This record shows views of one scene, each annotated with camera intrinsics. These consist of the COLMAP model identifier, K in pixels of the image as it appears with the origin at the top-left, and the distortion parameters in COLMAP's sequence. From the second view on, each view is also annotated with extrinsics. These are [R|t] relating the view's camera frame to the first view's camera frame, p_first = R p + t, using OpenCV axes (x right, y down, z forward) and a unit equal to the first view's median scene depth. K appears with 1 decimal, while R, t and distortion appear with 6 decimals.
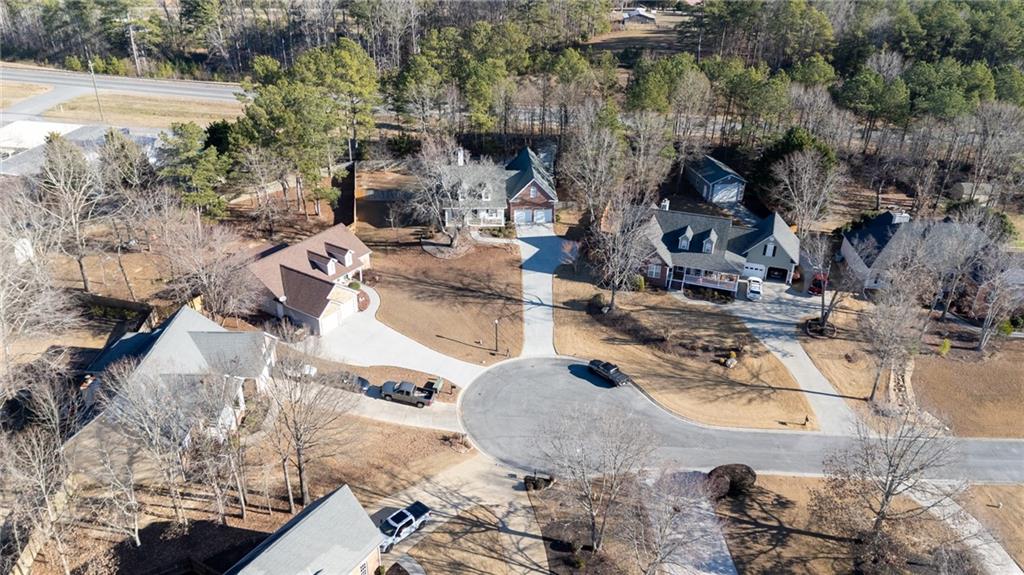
lens RADIAL K [[754.5, 0, 512.0], [0, 754.5, 287.5], [0, 0, 1]] dist [0.083594, -0.100543]
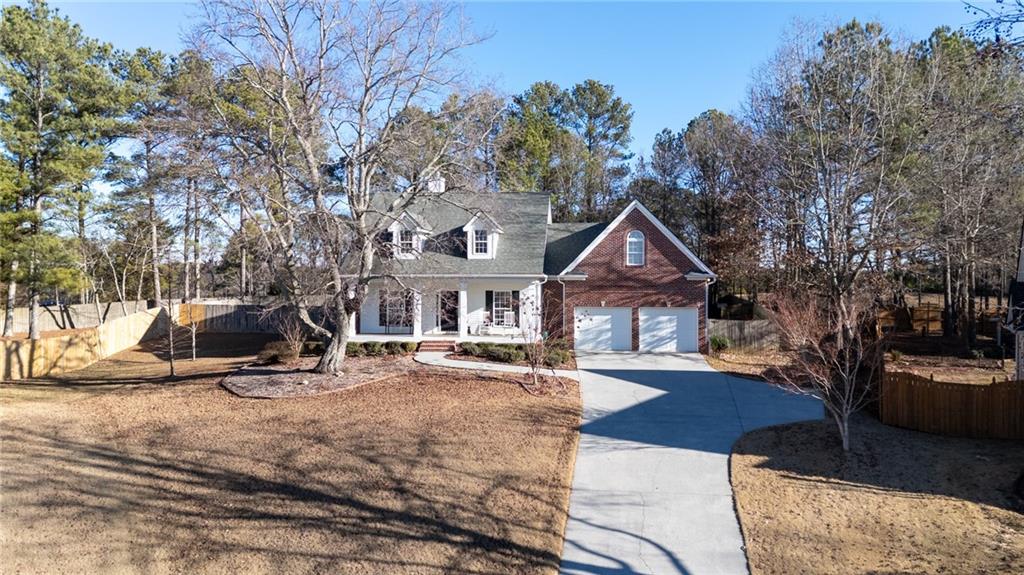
lens RADIAL K [[754.5, 0, 512.0], [0, 754.5, 287.5], [0, 0, 1]] dist [0.083594, -0.100543]
pose [[0.986575, -0.020585, -0.162009, 0.029070], [-0.059886, 0.877318, -0.476159, 0.042784], [0.151935, 0.479468, 0.864307, 0.729655]]
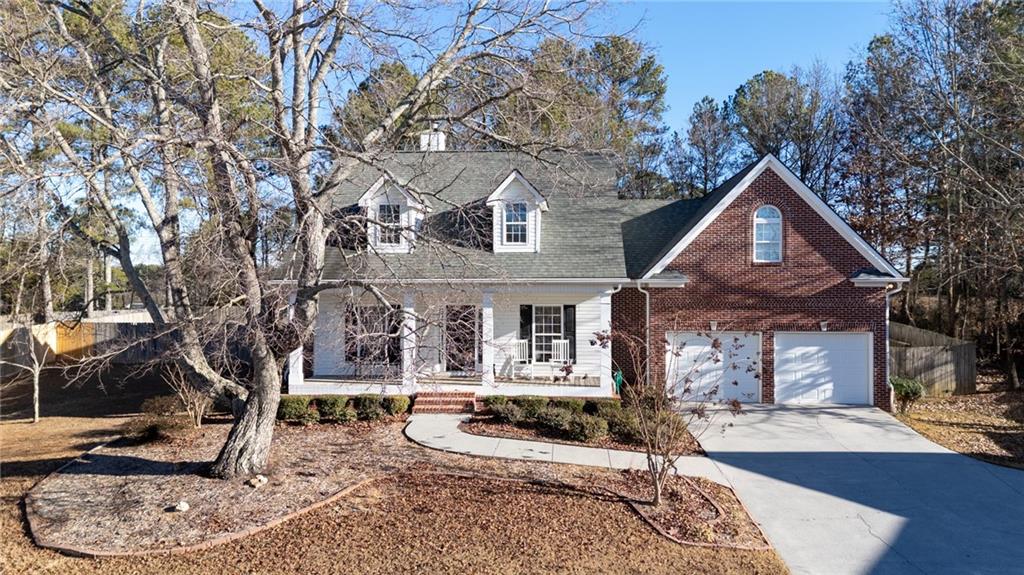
lens RADIAL K [[754.5, 0, 512.0], [0, 754.5, 287.5], [0, 0, 1]] dist [0.083594, -0.100543]
pose [[0.991094, -0.024243, -0.130938, -0.010532], [-0.042069, 0.875927, -0.480606, -0.018290], [0.126344, 0.481834, 0.867106, 0.834297]]
